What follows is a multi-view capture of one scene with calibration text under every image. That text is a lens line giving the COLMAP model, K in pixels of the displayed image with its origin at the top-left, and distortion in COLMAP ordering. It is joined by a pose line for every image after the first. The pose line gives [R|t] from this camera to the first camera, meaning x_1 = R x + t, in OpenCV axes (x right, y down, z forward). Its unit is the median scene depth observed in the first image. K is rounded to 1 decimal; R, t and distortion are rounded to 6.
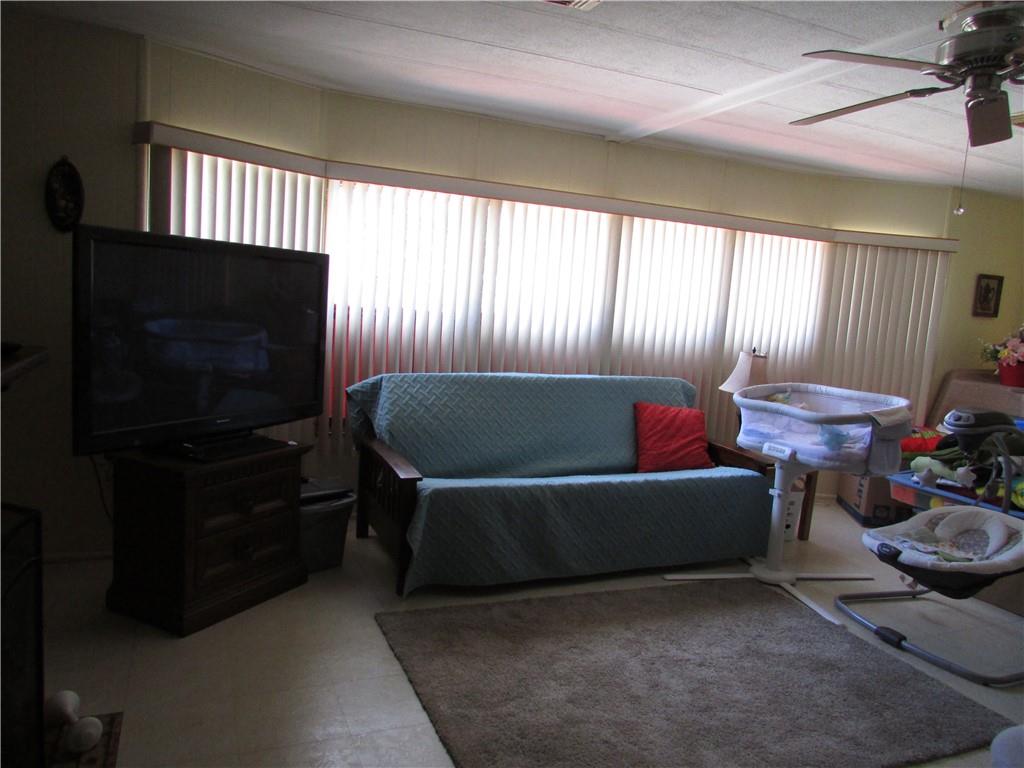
lens RADIAL K [[741.2, 0, 512.0], [0, 741.2, 384.0], [0, 0, 1]] dist [-0.044318, 0.000429]
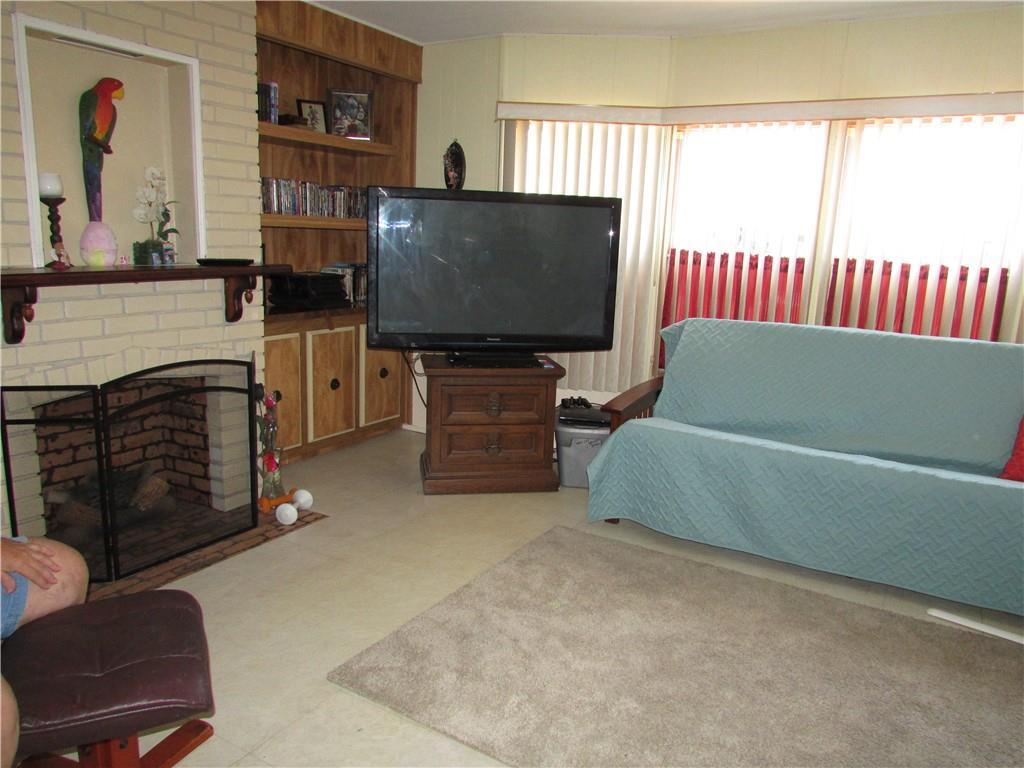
lens RADIAL K [[741.2, 0, 512.0], [0, 741.2, 384.0], [0, 0, 1]] dist [-0.044318, 0.000429]
pose [[0.600247, 0.115658, -0.791408, 0.541479], [-0.090500, 0.992956, 0.076473, 0.022726], [0.794678, 0.025720, 0.606486, 0.243522]]
